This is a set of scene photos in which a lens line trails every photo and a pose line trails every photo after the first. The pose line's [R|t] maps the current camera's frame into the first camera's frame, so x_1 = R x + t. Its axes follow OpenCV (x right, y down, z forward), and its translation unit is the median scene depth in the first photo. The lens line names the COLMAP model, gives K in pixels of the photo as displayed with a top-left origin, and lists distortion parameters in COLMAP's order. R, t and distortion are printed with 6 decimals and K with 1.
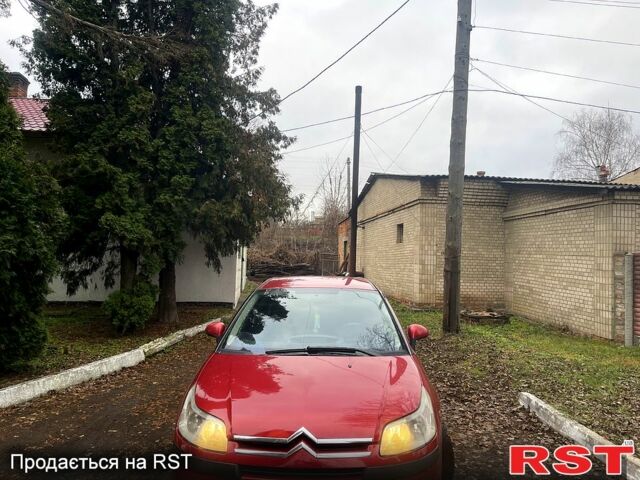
lens RADIAL K [[482.1, 0, 324.8], [0, 482.1, 239.8], [0, 0, 1]] dist [0.064283, -0.073546]
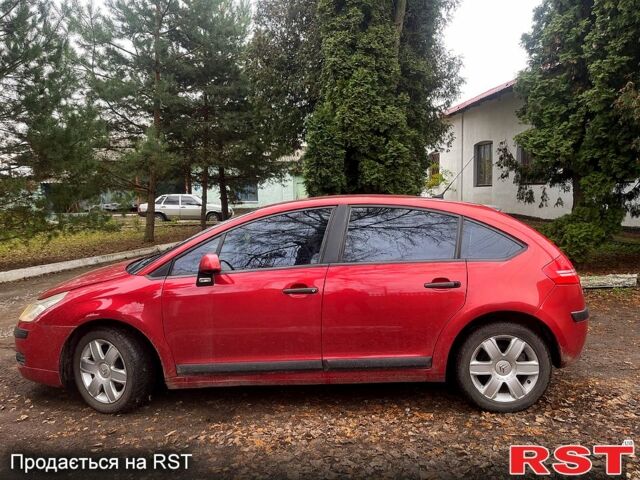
lens RADIAL K [[482.1, 0, 324.8], [0, 482.1, 239.8], [0, 0, 1]] dist [0.064283, -0.073546]
pose [[-0.018961, 0.081600, -0.996485, 0.466435], [0.062985, 0.994782, 0.080262, 0.051641], [0.997834, -0.061242, -0.024002, 0.594371]]
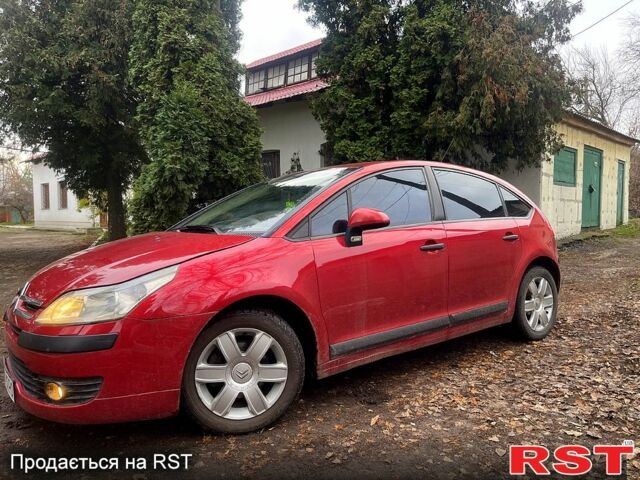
lens RADIAL K [[482.1, 0, 324.8], [0, 482.1, 239.8], [0, 0, 1]] dist [0.064283, -0.073546]
pose [[0.632557, 0.016084, -0.774346, 0.328661], [0.055163, 0.996310, 0.065756, 0.086060], [0.772547, -0.084309, 0.629336, 0.269529]]
